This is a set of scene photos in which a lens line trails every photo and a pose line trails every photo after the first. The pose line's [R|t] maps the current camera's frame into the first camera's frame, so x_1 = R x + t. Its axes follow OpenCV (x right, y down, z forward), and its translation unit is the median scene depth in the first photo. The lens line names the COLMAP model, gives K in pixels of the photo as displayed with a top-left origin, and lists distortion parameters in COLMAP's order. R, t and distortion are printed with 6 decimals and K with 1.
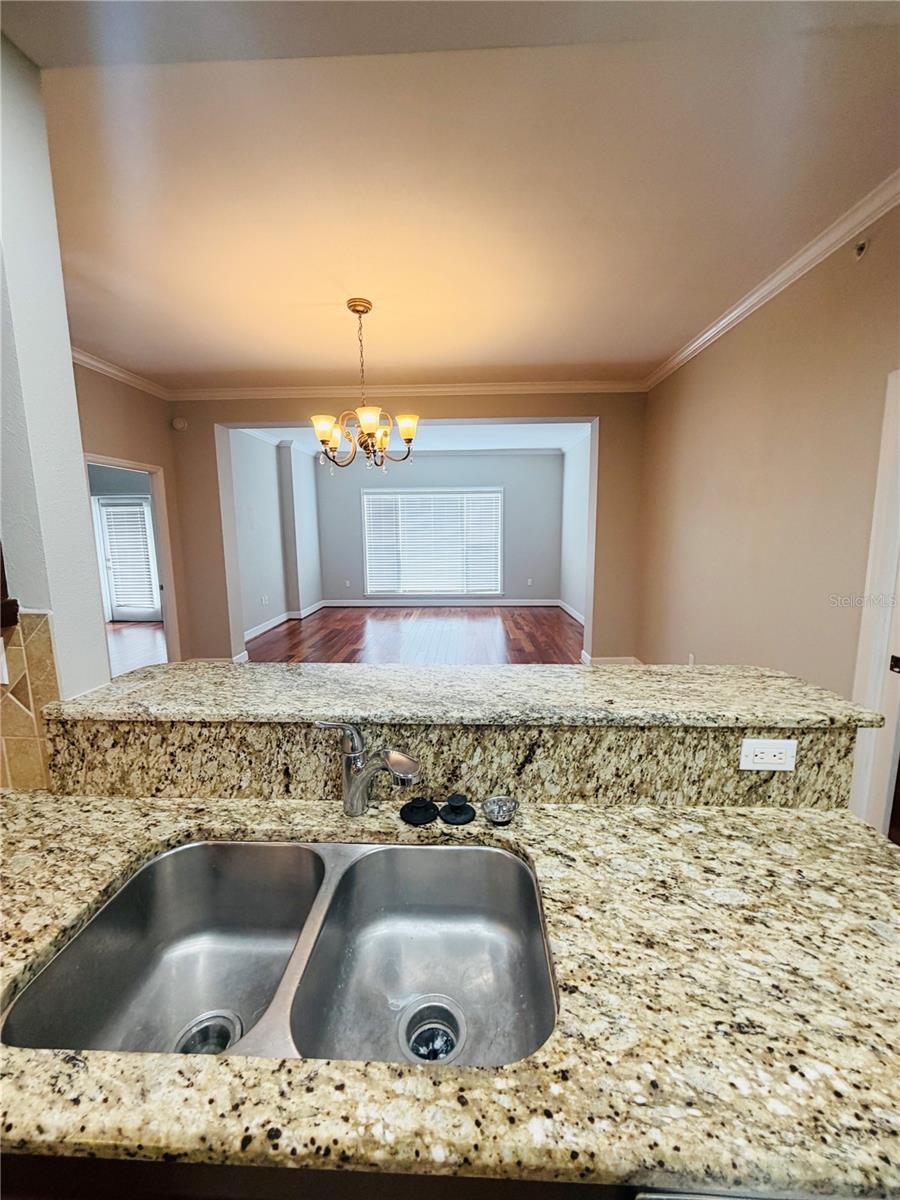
lens RADIAL K [[480.5, 0, 455.4], [0, 480.5, 597.9], [0, 0, 1]] dist [0.010564, -0.001106]
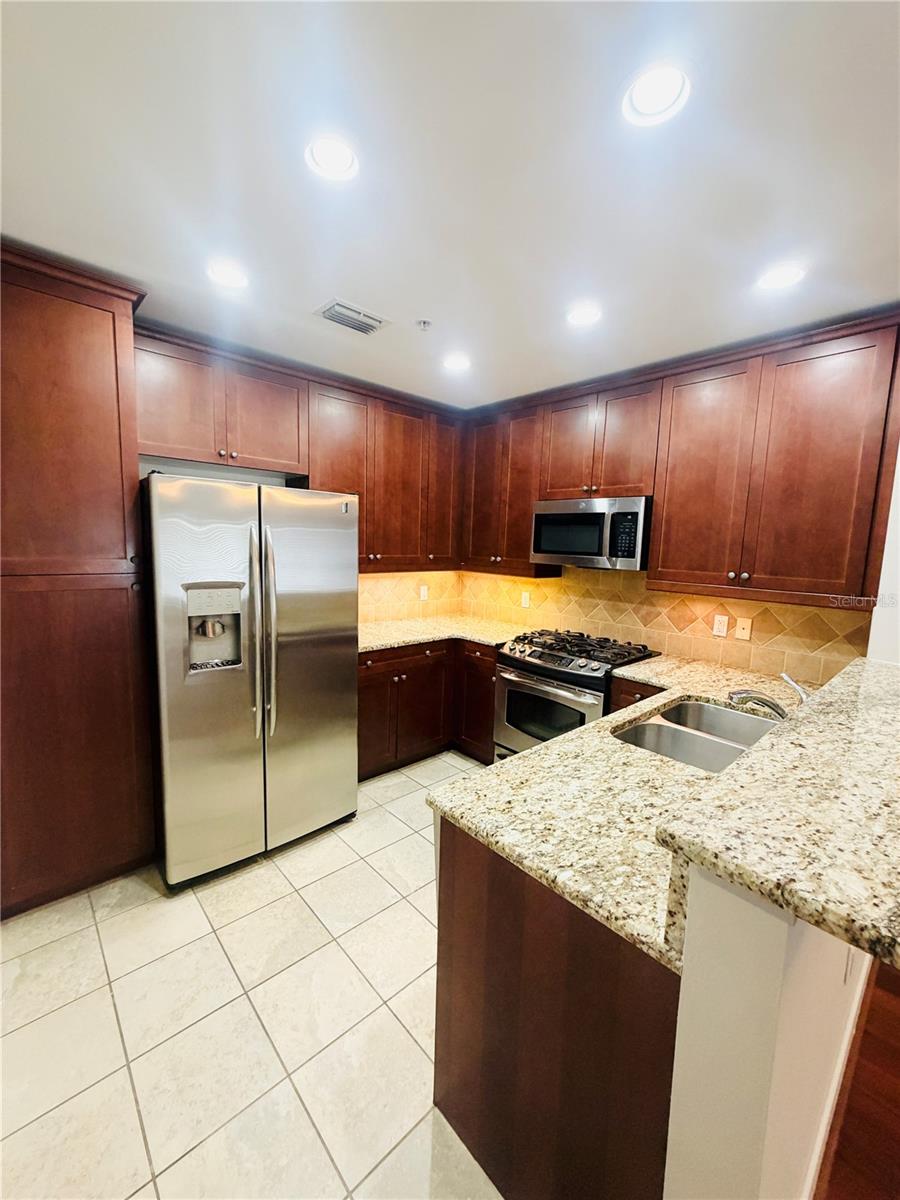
lens RADIAL K [[480.5, 0, 455.2], [0, 480.5, 600.4], [0, 0, 1]] dist [0.010564, -0.001106]
pose [[-0.710643, 0.067863, -0.700273, 1.866846], [-0.129948, 0.965551, 0.225442, -0.245162], [0.691448, 0.251208, -0.677343, 1.408053]]
